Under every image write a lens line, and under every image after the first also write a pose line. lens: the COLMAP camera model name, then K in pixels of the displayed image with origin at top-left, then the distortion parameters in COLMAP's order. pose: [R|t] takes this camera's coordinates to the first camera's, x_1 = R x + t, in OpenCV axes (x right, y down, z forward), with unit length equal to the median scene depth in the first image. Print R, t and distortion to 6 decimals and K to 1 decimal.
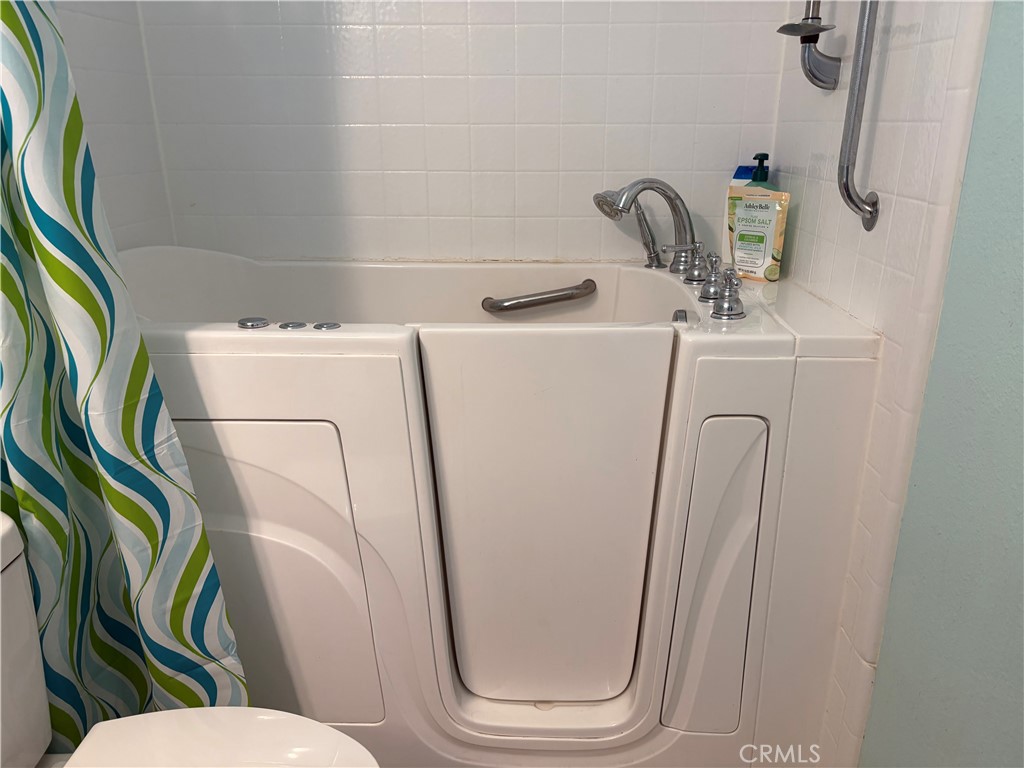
lens RADIAL K [[768.0, 0, 516.5], [0, 768.0, 386.4], [0, 0, 1]] dist [0.027469, -0.036219]
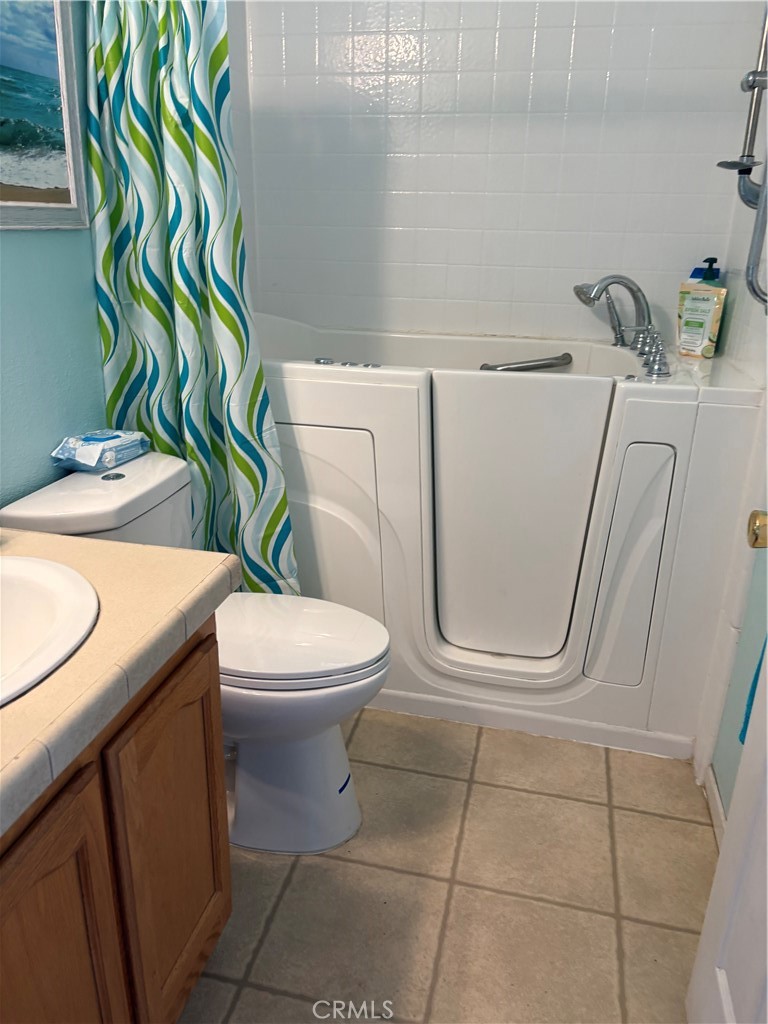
lens RADIAL K [[768.0, 0, 376.5], [0, 768.0, 512.8], [0, 0, 1]] dist [0.027469, -0.036219]
pose [[0.980315, 0.088868, -0.176310, 0.045923], [-0.083890, 0.995842, 0.035508, 0.143293], [0.178733, -0.020019, 0.983694, -0.439240]]
